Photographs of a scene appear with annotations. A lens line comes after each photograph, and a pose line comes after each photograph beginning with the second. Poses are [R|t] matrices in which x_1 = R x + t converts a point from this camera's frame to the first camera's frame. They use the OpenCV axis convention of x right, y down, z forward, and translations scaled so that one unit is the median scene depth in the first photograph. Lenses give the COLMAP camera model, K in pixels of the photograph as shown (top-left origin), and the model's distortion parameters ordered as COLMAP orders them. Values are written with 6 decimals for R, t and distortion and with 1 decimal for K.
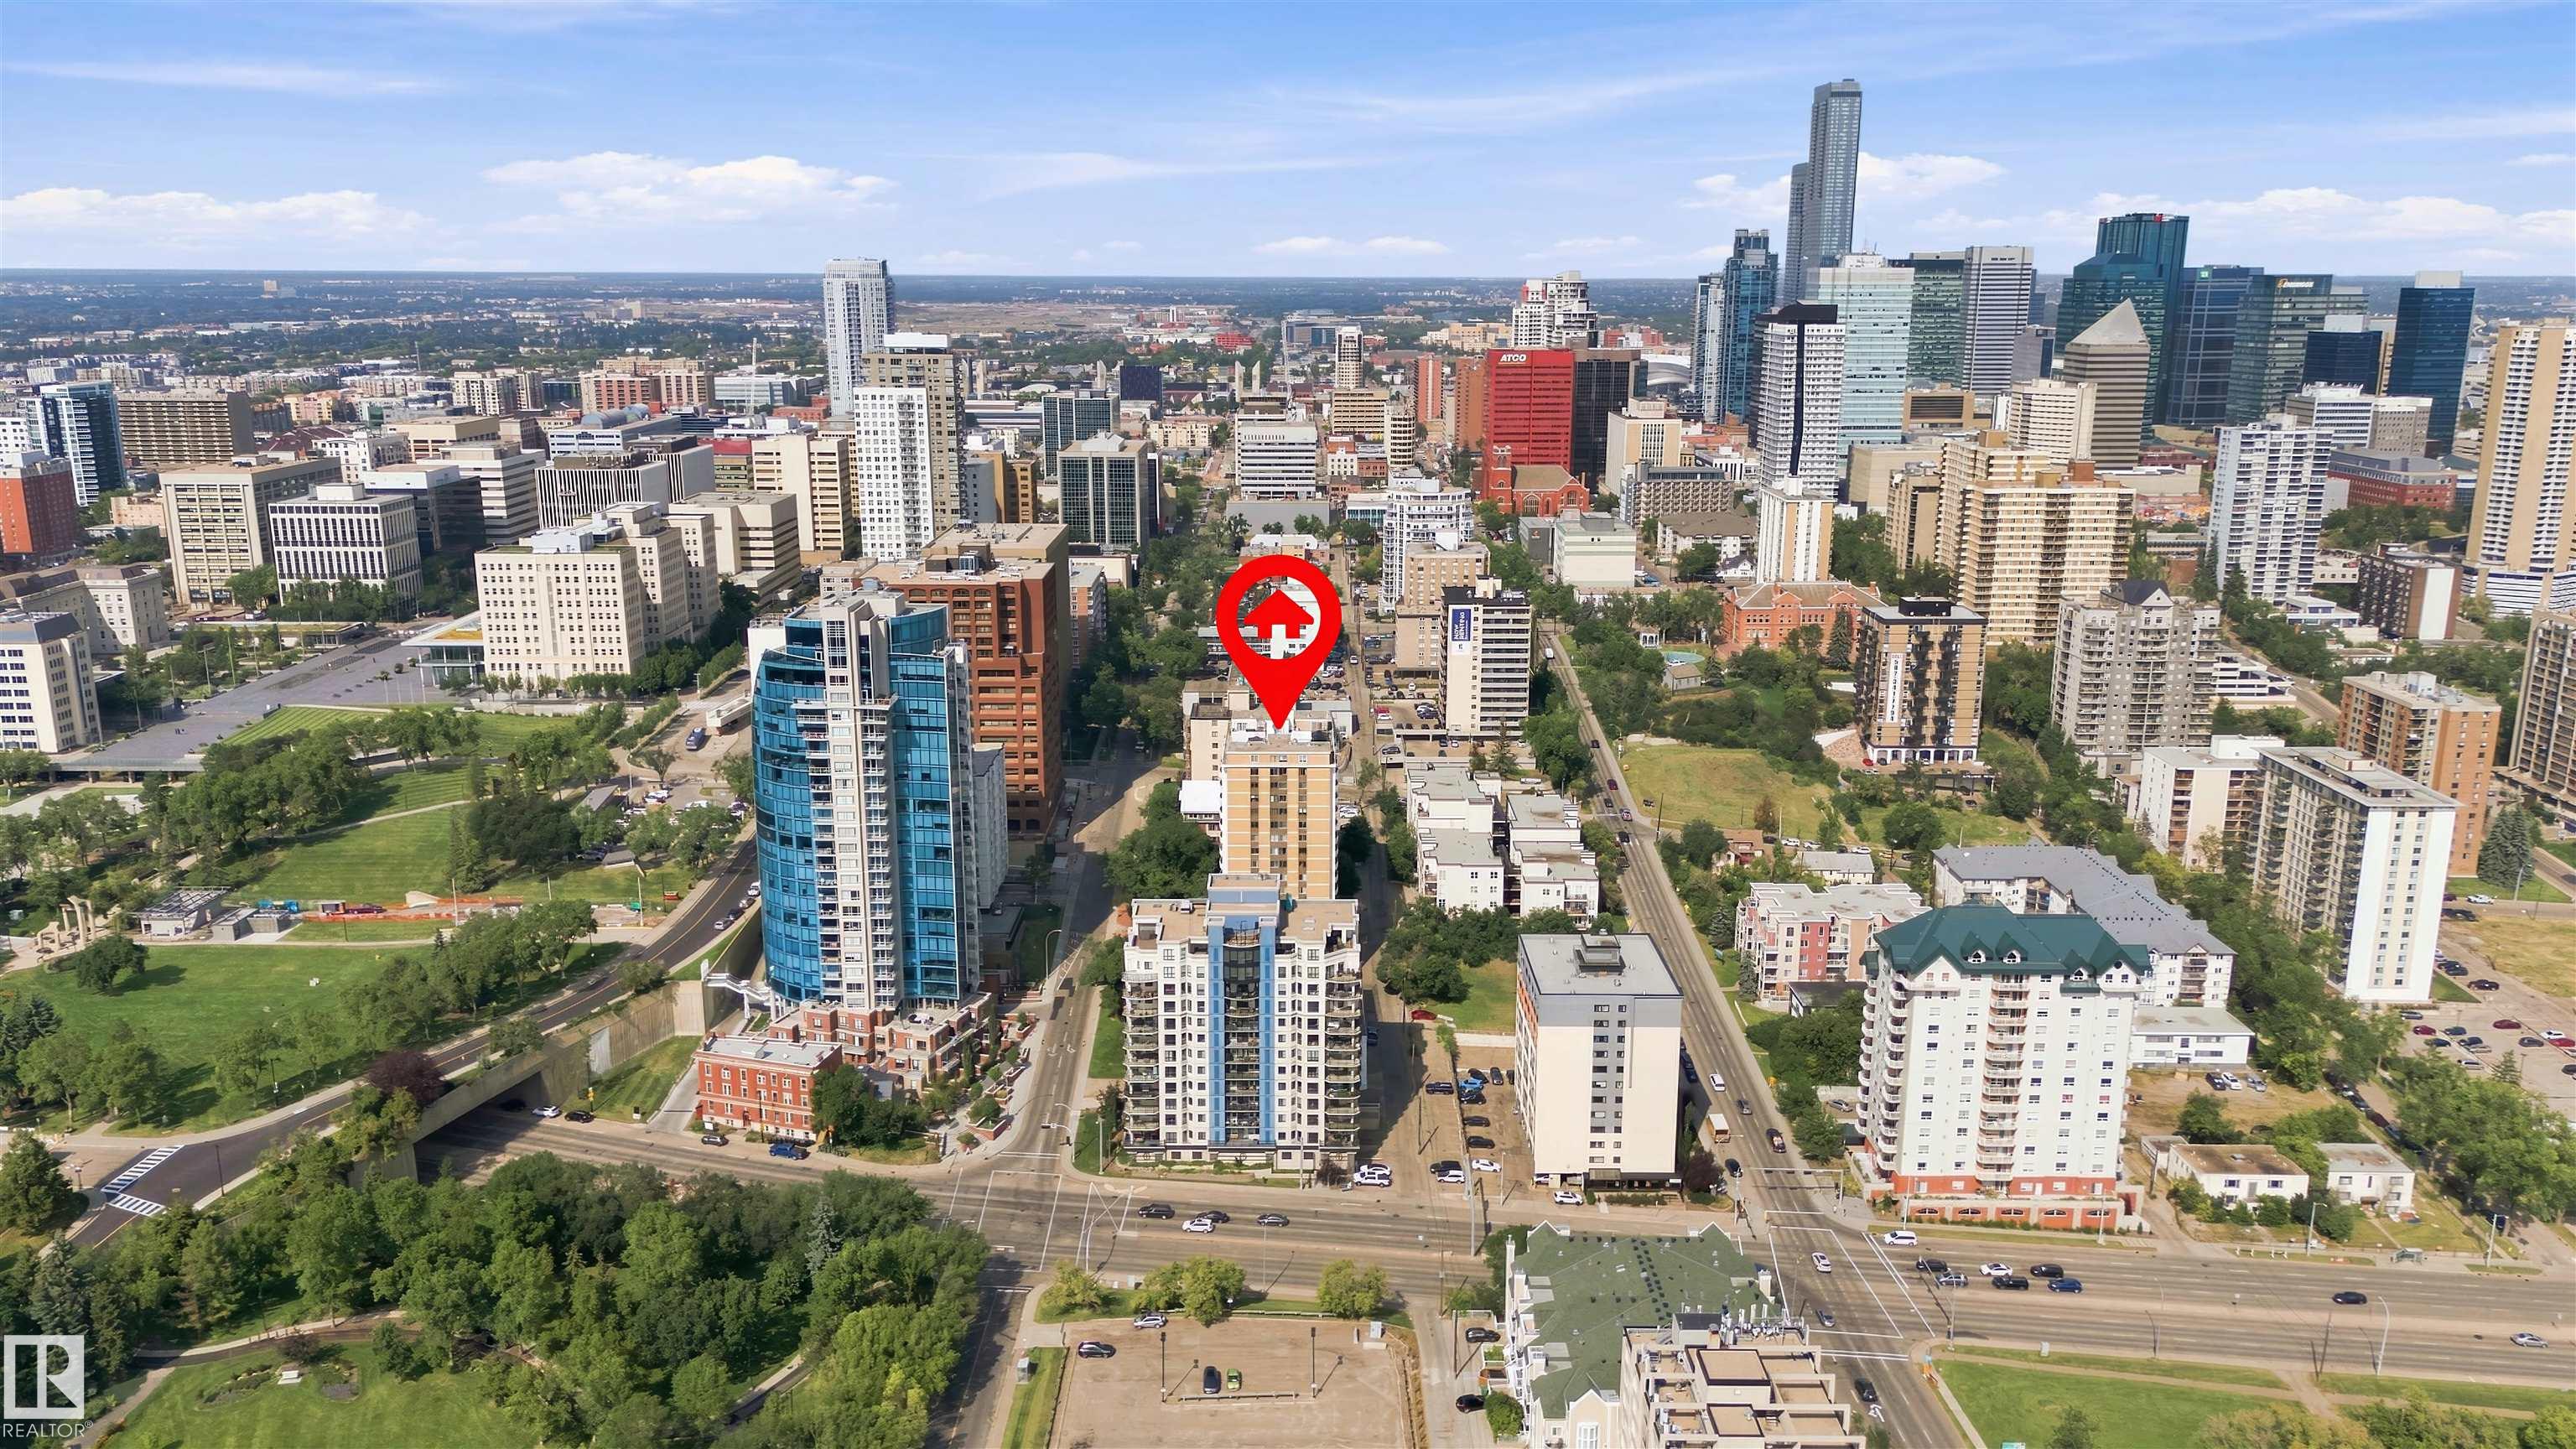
lens RADIAL K [[1911.8, 0, 1288.0], [0, 1911.8, 724.5], [0, 0, 1]] dist [0.101404, -0.161069]
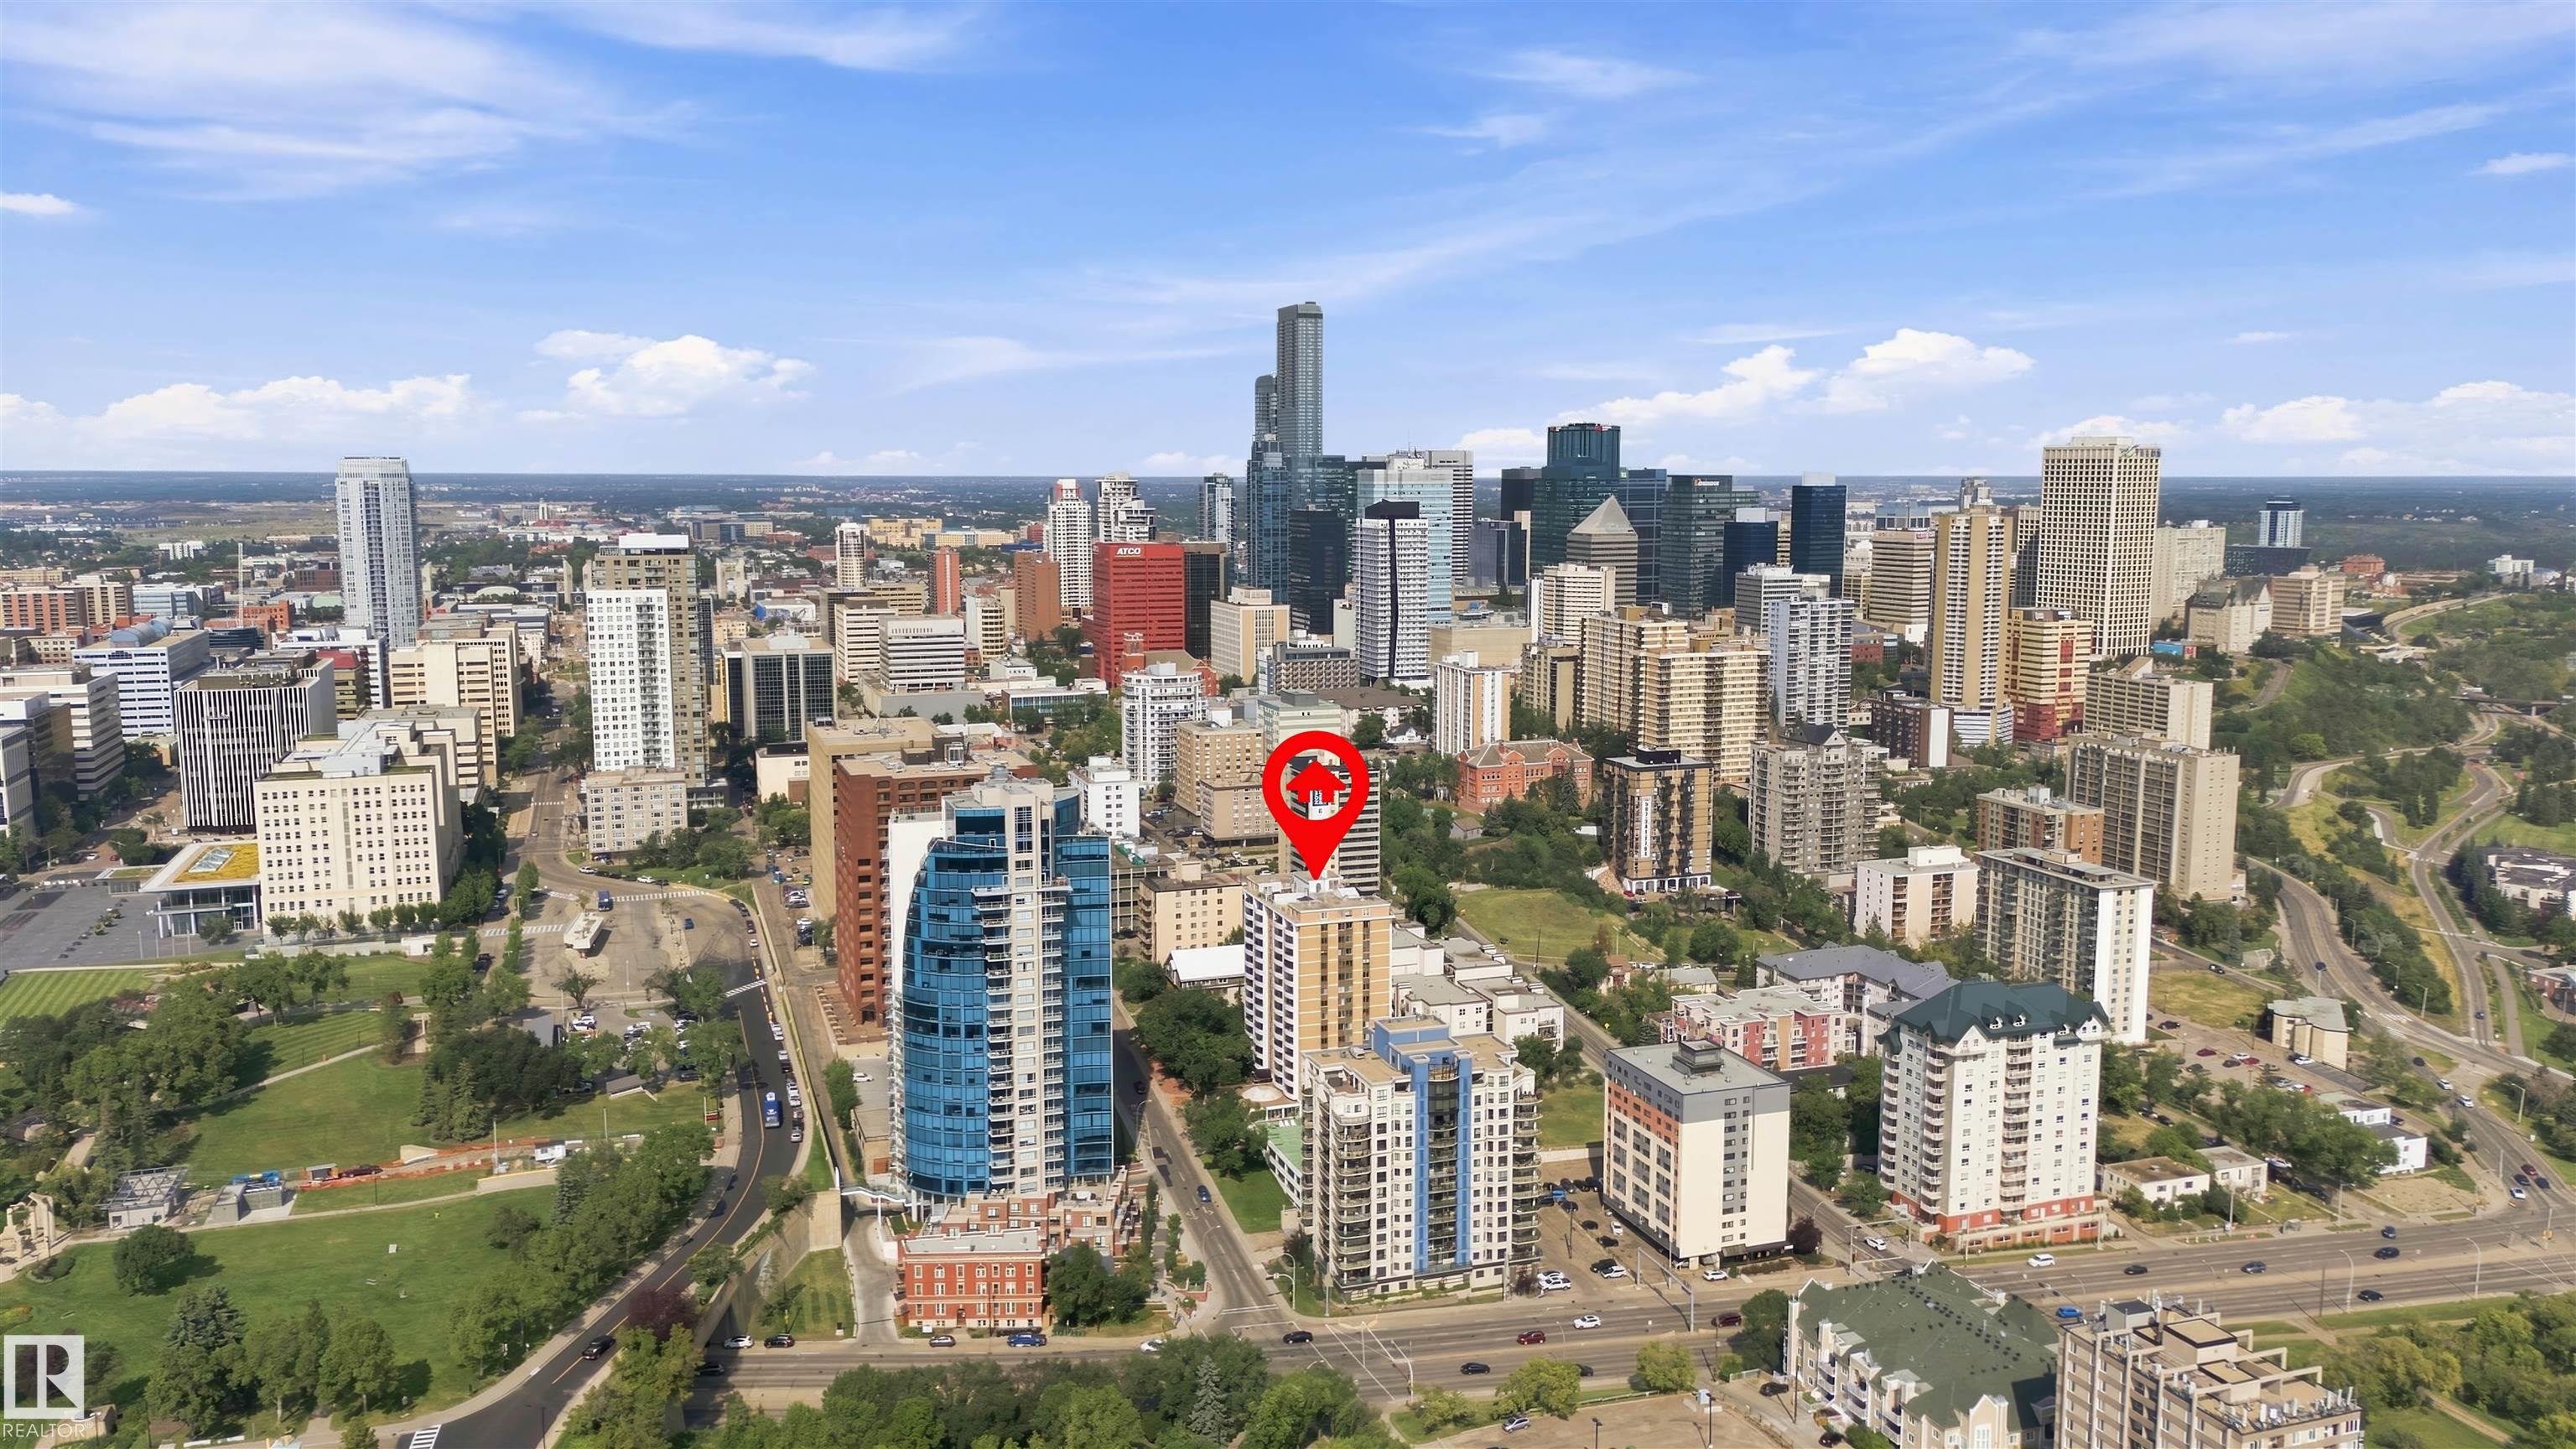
lens RADIAL K [[1911.8, 0, 1288.0], [0, 1911.8, 724.5], [0, 0, 1]] dist [0.101404, -0.161069]
pose [[0.938817, -0.046997, 0.341195, -0.427567], [0.080660, 0.993098, -0.085150, 0.000978], [-0.334838, 0.107461, 0.936128, -0.011131]]
